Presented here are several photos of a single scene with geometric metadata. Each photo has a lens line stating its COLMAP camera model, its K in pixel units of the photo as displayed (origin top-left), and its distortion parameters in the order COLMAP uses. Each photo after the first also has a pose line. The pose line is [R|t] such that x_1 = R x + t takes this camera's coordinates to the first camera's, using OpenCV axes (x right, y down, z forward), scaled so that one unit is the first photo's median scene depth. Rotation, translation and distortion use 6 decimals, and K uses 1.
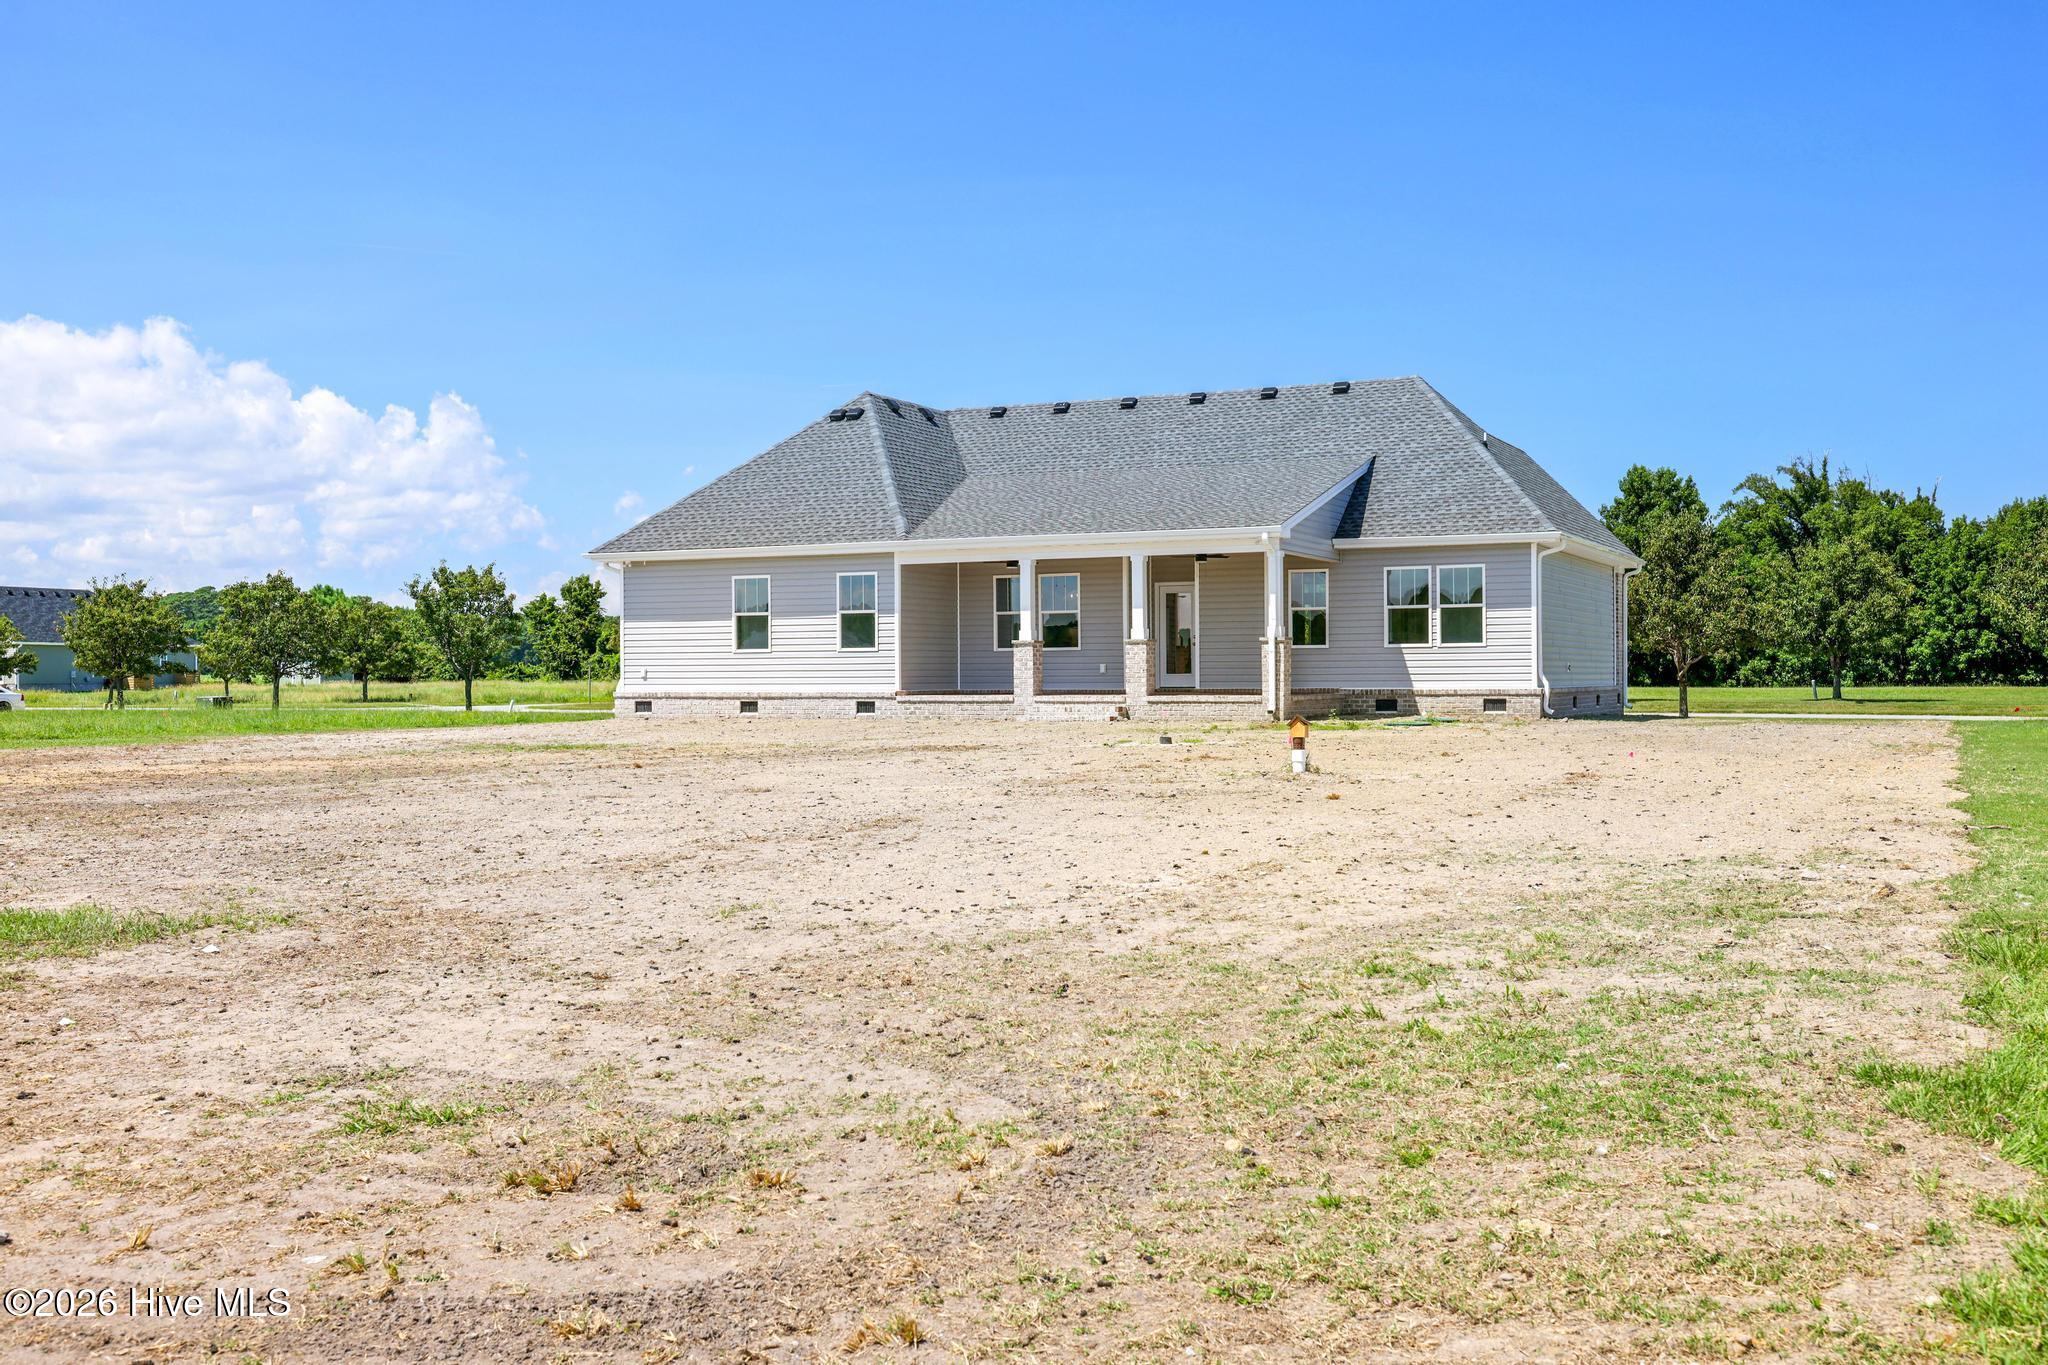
lens RADIAL K [[1938.7, 0, 1025.8], [0, 1938.7, 687.1], [0, 0, 1]] dist [0.069040, 0.000000]
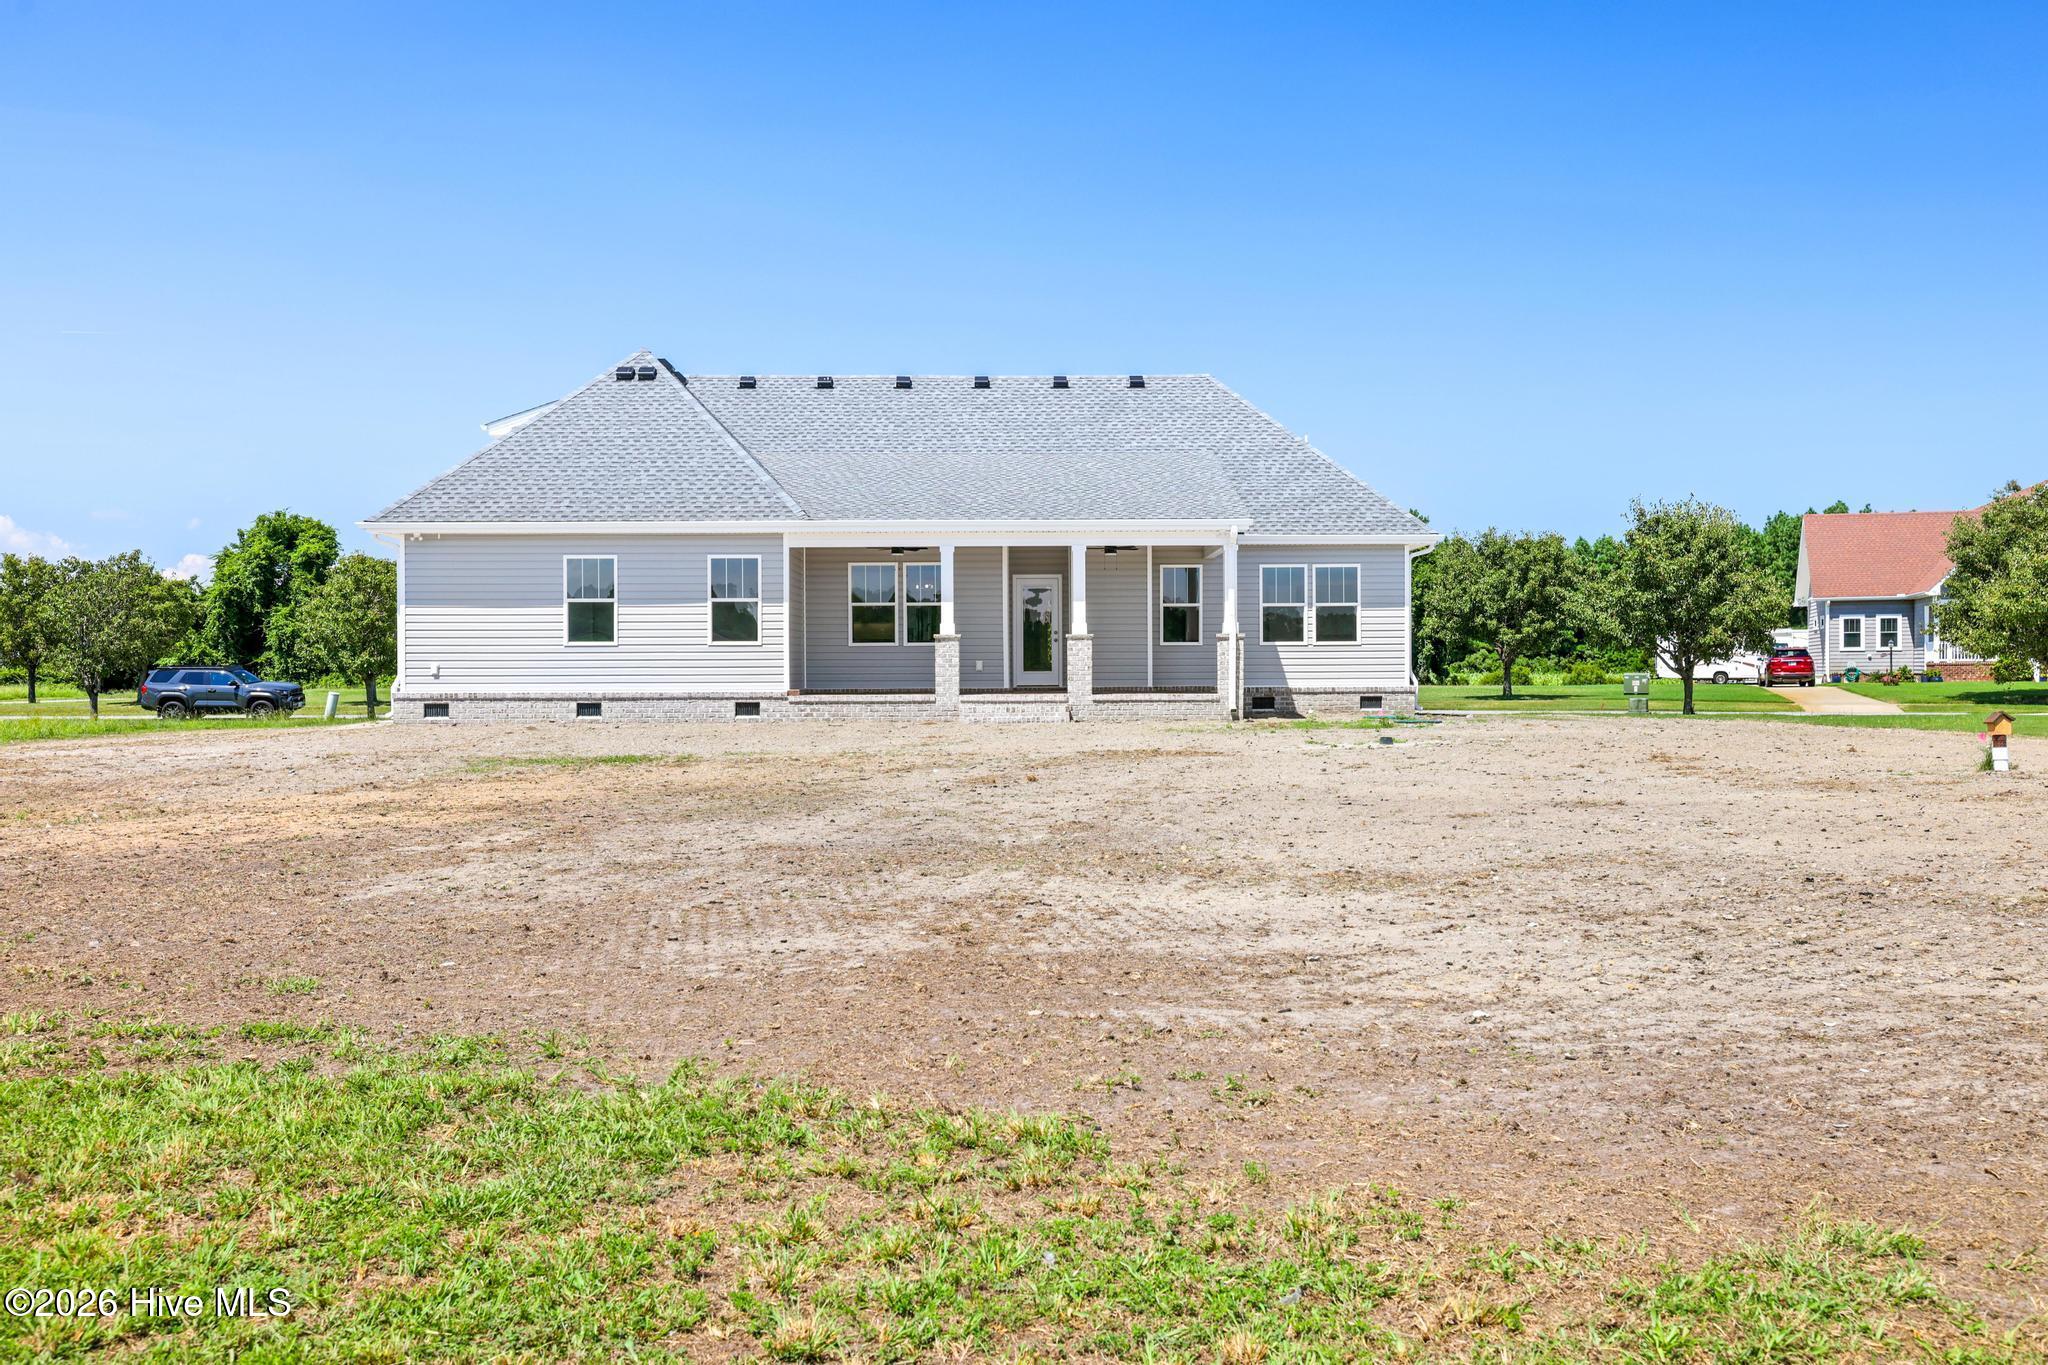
lens RADIAL K [[1938.7, 0, 1026.9], [0, 1938.7, 663.8], [0, 0, 1]] dist [0.069040, 0.000000]
pose [[0.898261, 0.002906, 0.439453, -0.354849], [0.001926, 0.999943, -0.010549, -0.000500], [-0.439459, 0.010322, 0.898204, 0.153412]]
